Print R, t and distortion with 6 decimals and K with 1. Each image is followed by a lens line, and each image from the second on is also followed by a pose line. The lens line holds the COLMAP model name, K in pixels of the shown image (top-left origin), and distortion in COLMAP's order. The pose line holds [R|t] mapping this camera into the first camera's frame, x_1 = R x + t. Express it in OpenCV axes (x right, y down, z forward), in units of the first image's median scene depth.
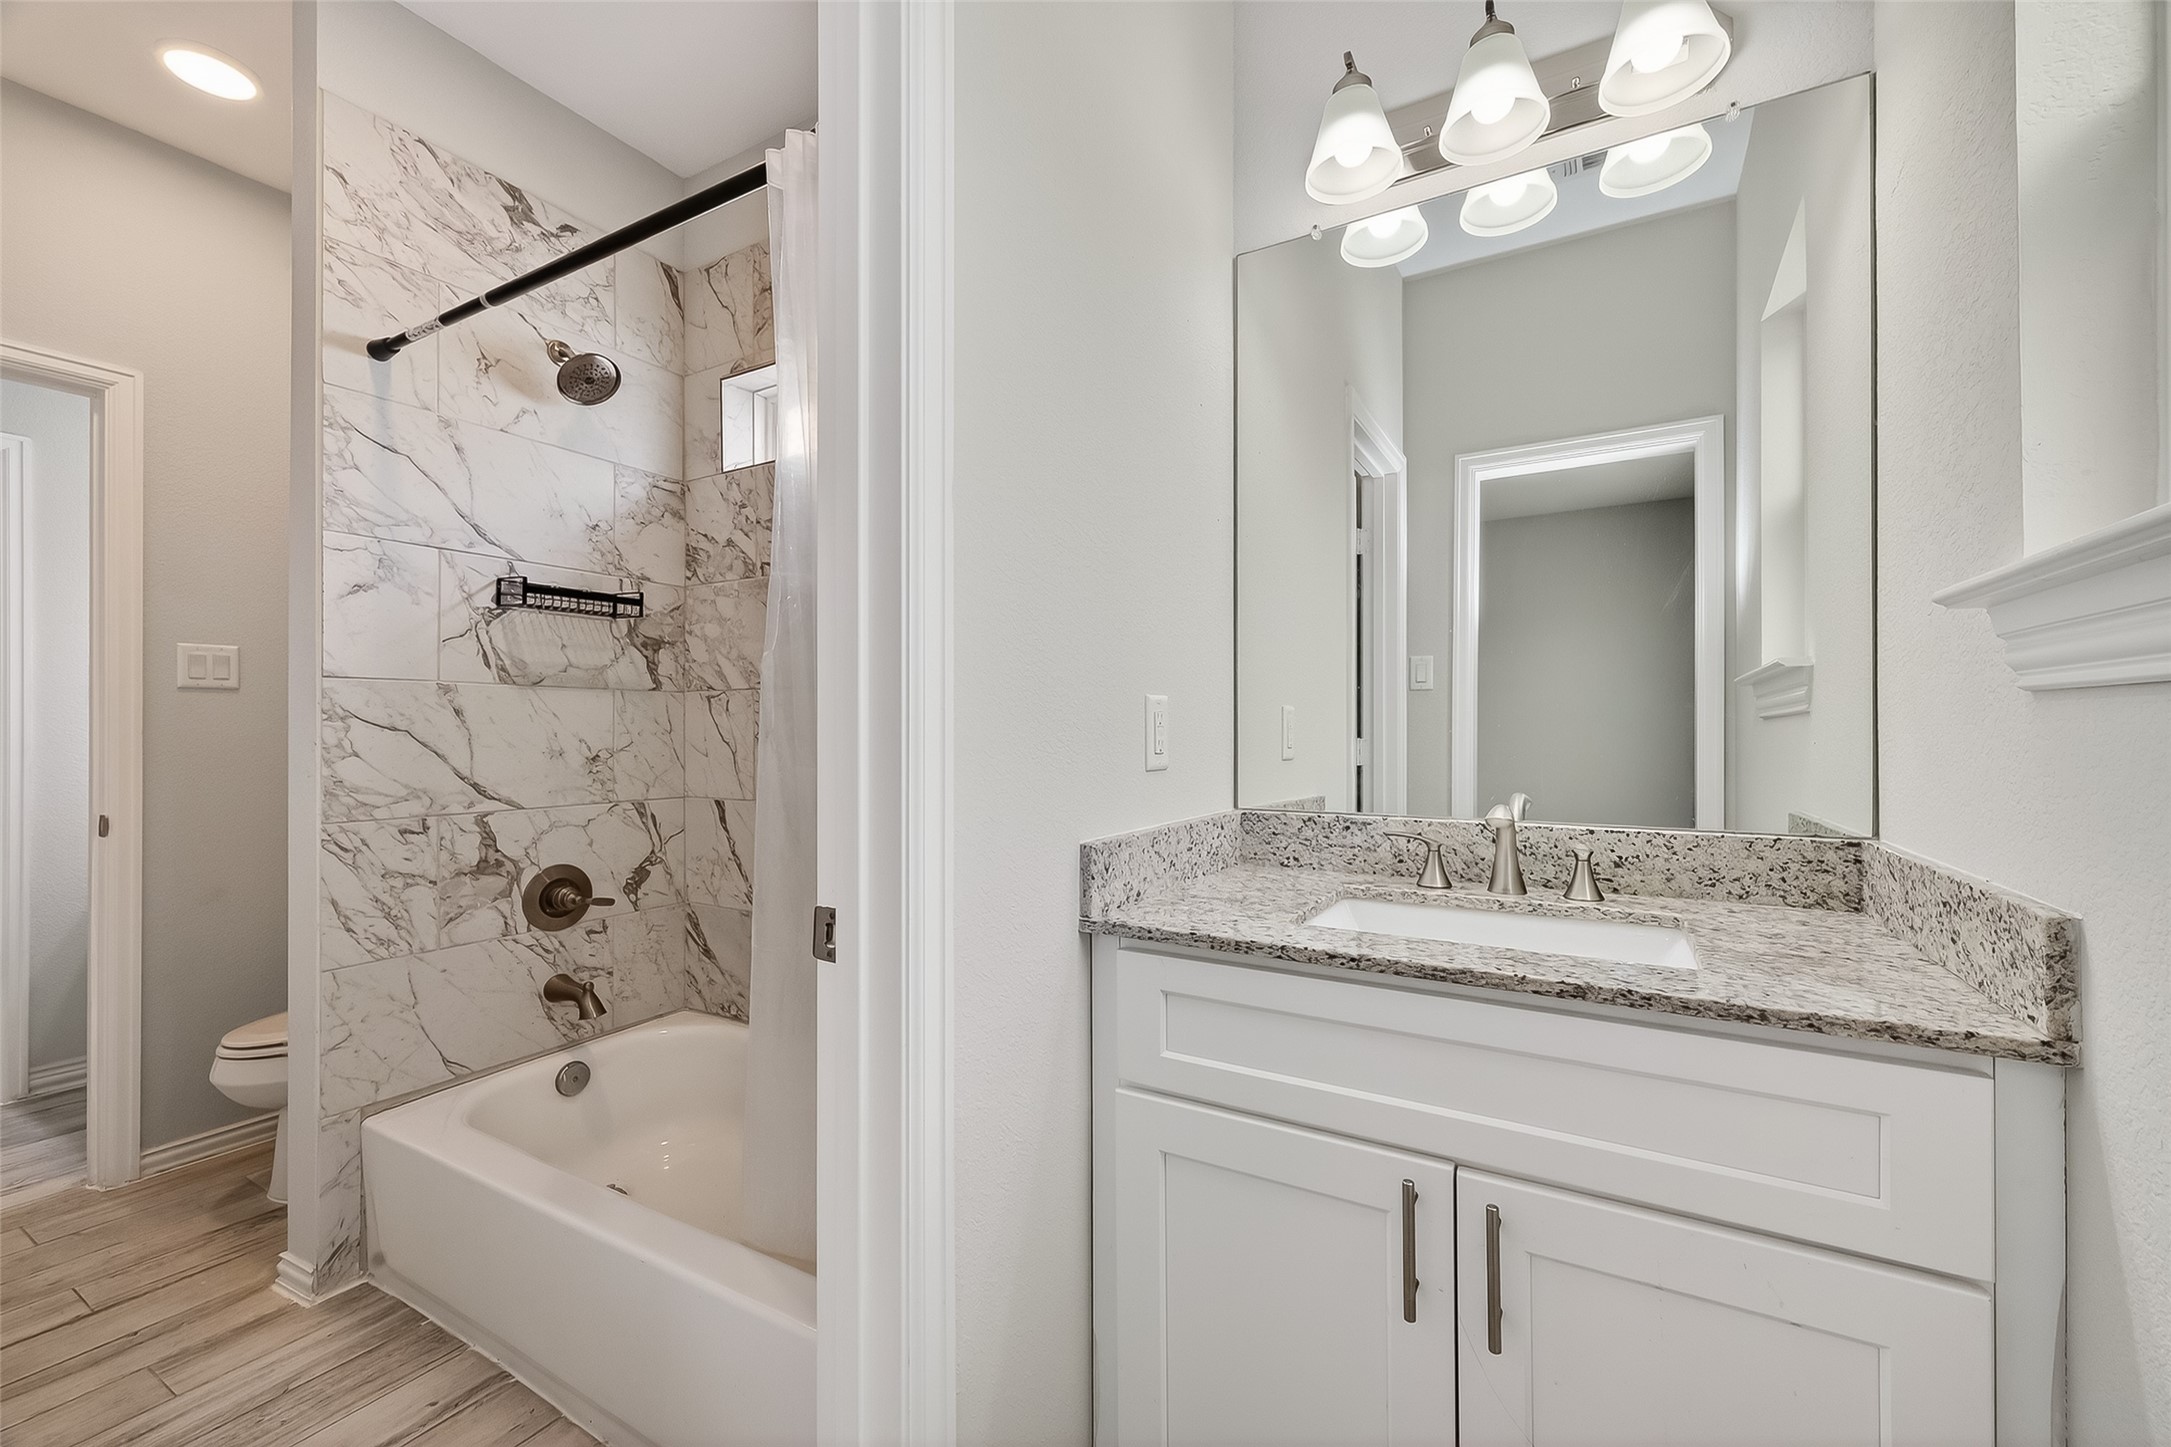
lens RADIAL K [[864.8, 0, 1133.6], [0, 864.8, 725.5], [0, 0, 1]] dist [-0.001486, -0.000253]
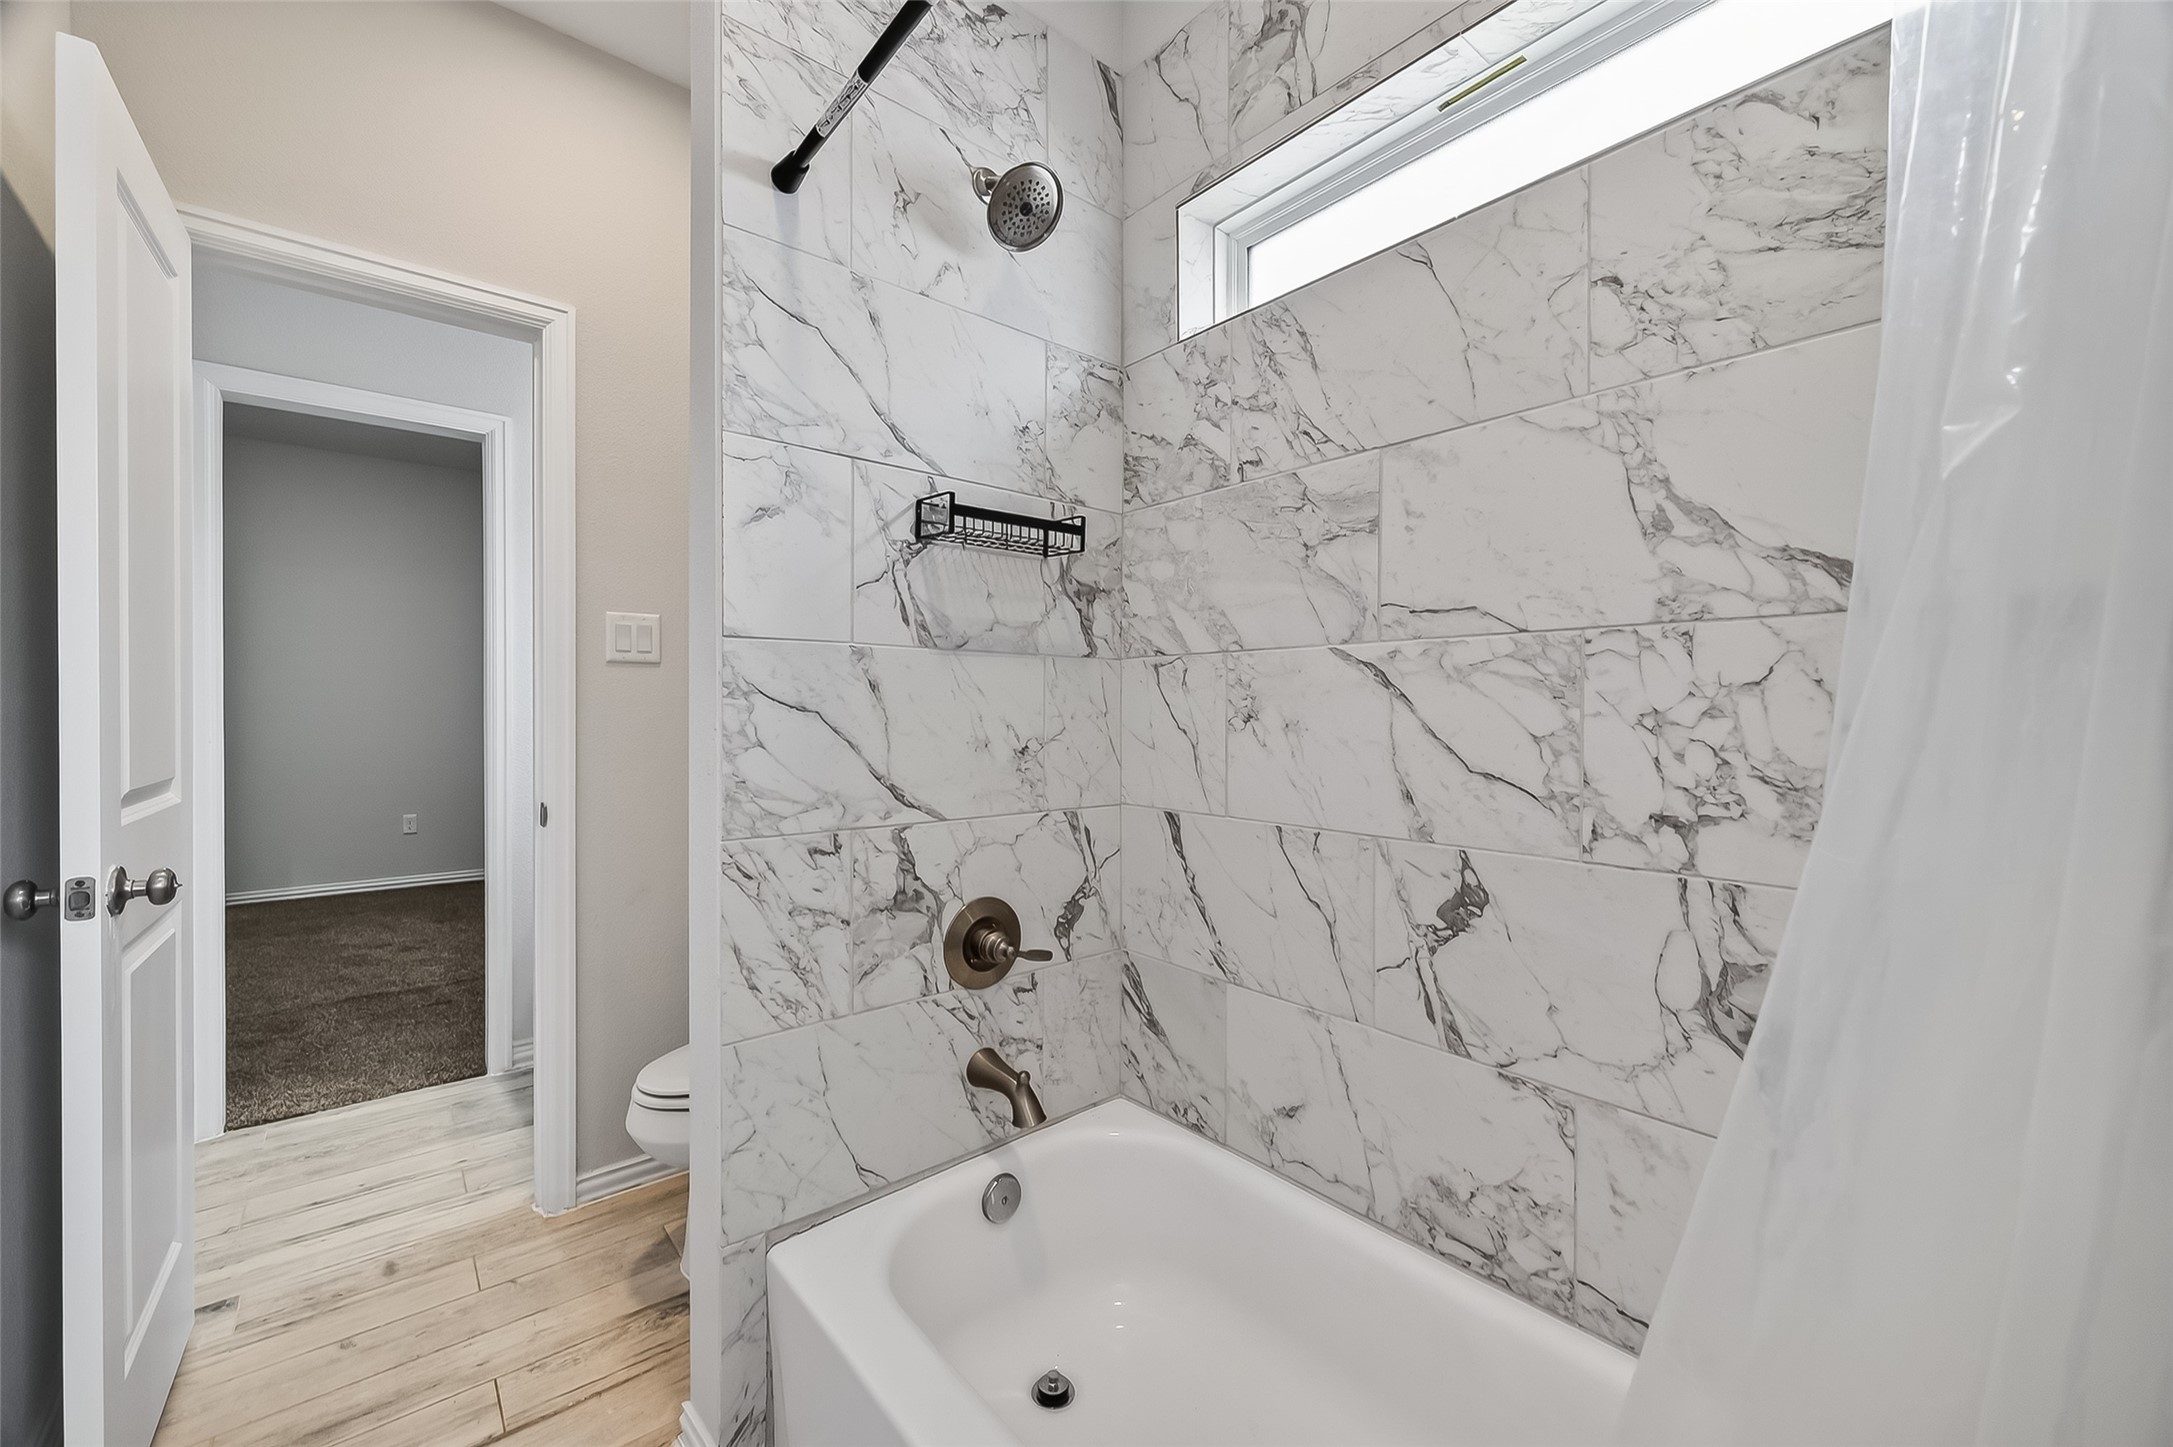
lens RADIAL K [[873.8, 0, 1075.2], [0, 873.8, 715.3], [0, 0, 1]] dist [-0.000811, -0.000145]
pose [[0.920585, 0.006676, -0.390486, -0.316227], [-0.002705, 0.999939, 0.010720, 0.000491], [0.390534, -0.008812, 0.920546, 0.364952]]
